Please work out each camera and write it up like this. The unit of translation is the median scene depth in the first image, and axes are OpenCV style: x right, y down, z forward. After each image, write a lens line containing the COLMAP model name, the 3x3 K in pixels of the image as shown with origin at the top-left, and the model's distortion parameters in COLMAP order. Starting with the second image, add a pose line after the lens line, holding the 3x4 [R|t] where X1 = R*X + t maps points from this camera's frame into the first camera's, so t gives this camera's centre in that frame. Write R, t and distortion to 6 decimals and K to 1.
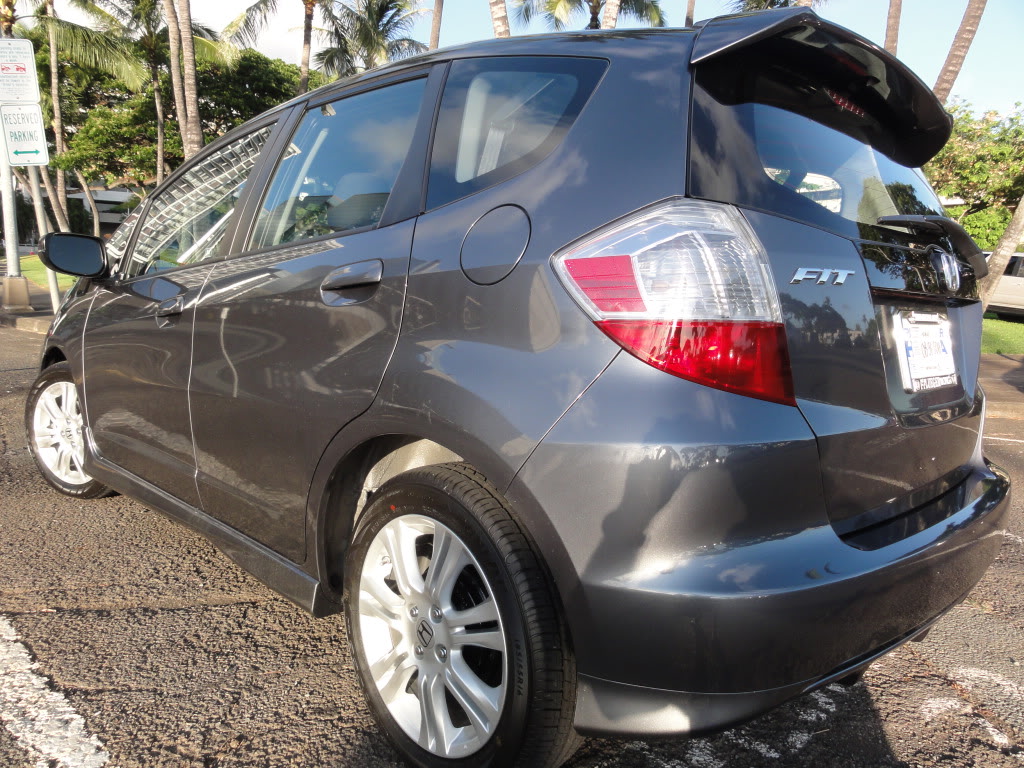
lens RADIAL K [[715.7, 0, 512.0], [0, 715.7, 384.0], [0, 0, 1]] dist [-0.005871, 0.003628]
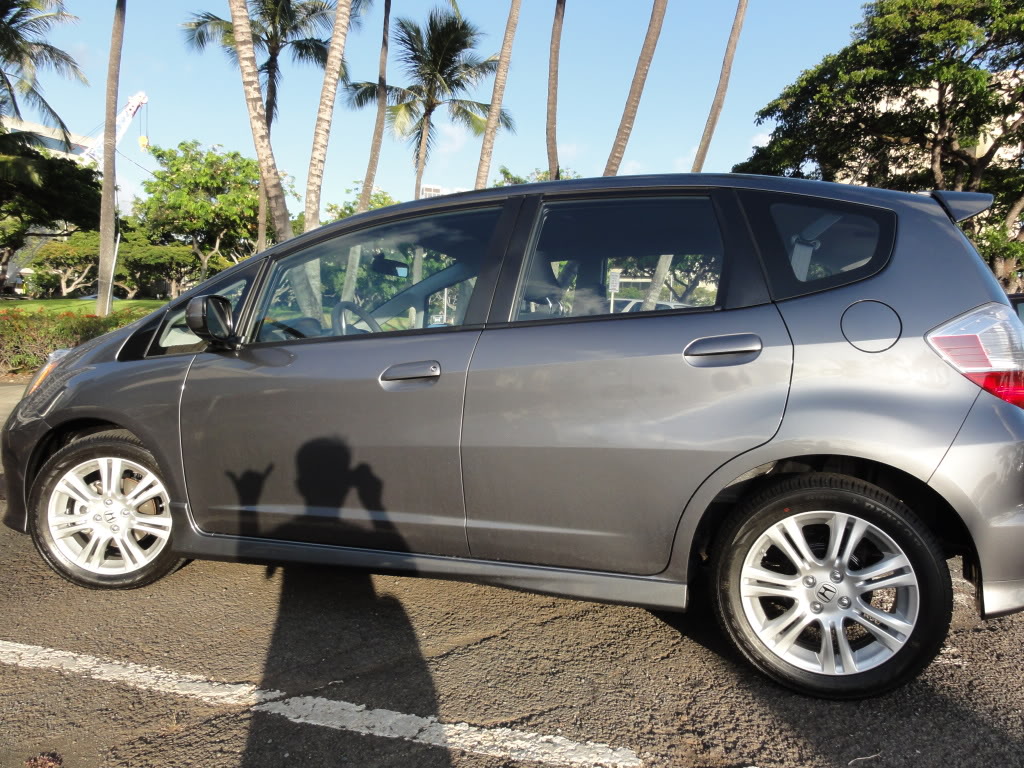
lens RADIAL K [[715.7, 0, 512.0], [0, 715.7, 384.0], [0, 0, 1]] dist [-0.005871, 0.003628]
pose [[0.885279, -0.043008, 0.463067, -1.151124], [0.067985, 0.996986, -0.037375, -0.050977], [-0.460063, 0.064569, 0.885535, -0.006059]]
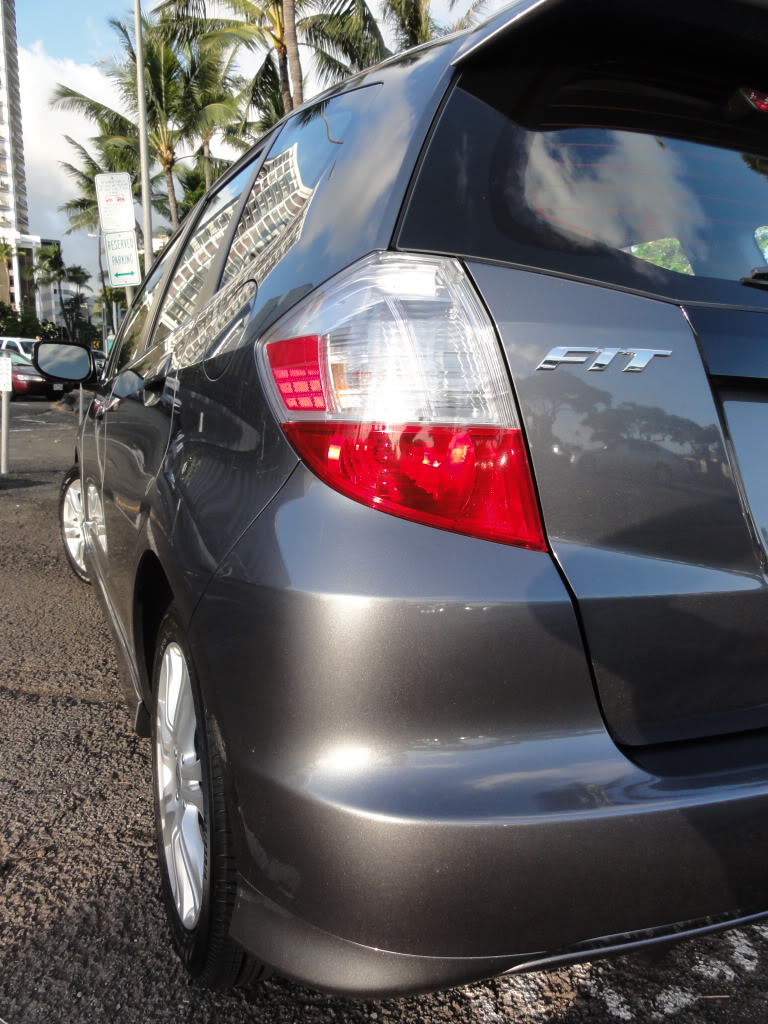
lens RADIAL K [[715.8, 0, 384.0], [0, 715.8, 512.0], [0, 0, 1]] dist [-0.003133, 0.001265]
pose [[0.944868, 0.047927, -0.323925, 0.333602], [-0.038977, 0.998659, 0.034067, -0.016906], [0.325124, -0.019563, 0.945469, 0.218665]]
